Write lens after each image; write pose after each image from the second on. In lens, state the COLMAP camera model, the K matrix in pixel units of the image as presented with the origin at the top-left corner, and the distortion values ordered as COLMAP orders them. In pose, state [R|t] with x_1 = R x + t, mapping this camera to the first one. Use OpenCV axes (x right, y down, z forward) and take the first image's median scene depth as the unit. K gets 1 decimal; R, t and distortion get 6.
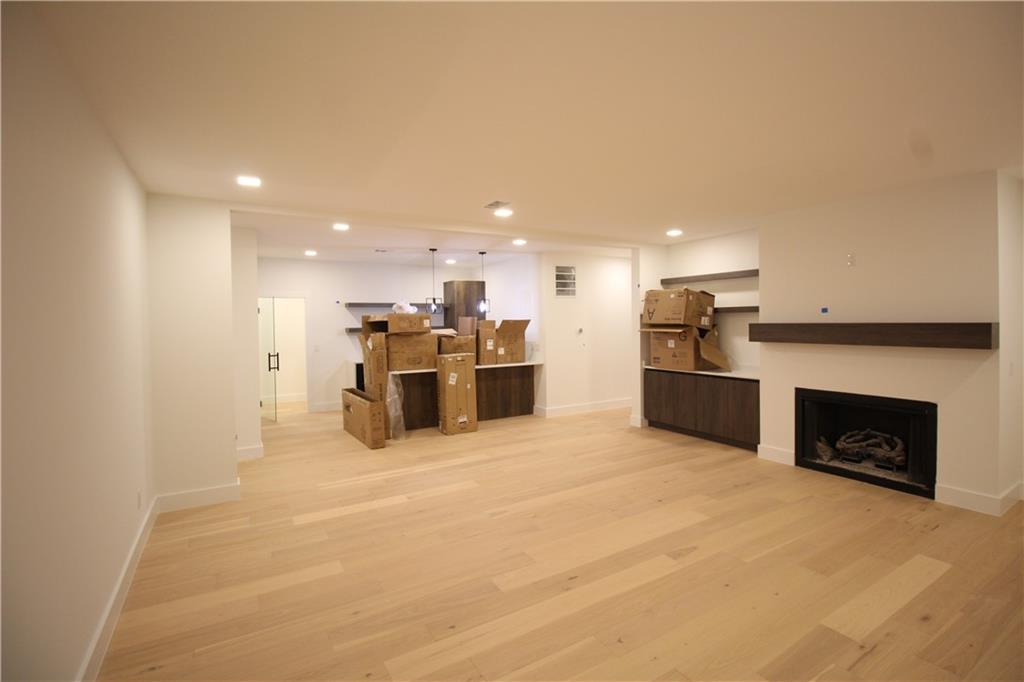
lens RADIAL K [[473.3, 0, 516.0], [0, 473.3, 337.8], [0, 0, 1]] dist [-0.020813, -0.000620]
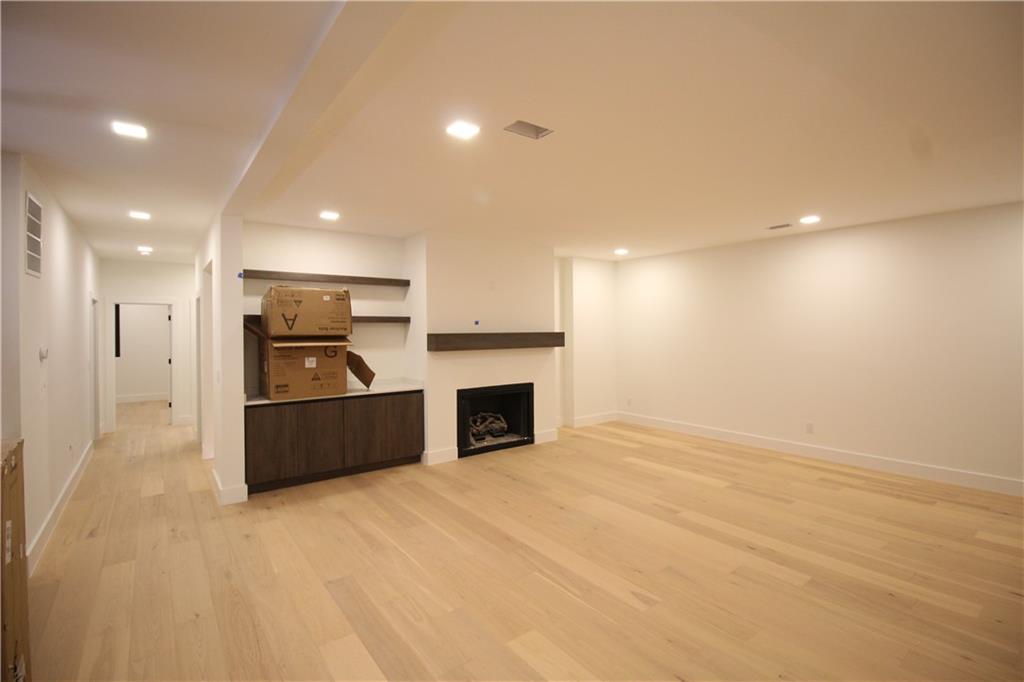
lens RADIAL K [[473.3, 0, 516.0], [0, 473.3, 335.6], [0, 0, 1]] dist [-0.020813, -0.000620]
pose [[-0.115041, 0.000287, 0.993361, -0.538871], [0.042892, 0.999069, 0.004679, -0.023747], [-0.992434, 0.043145, -0.114946, 0.946031]]
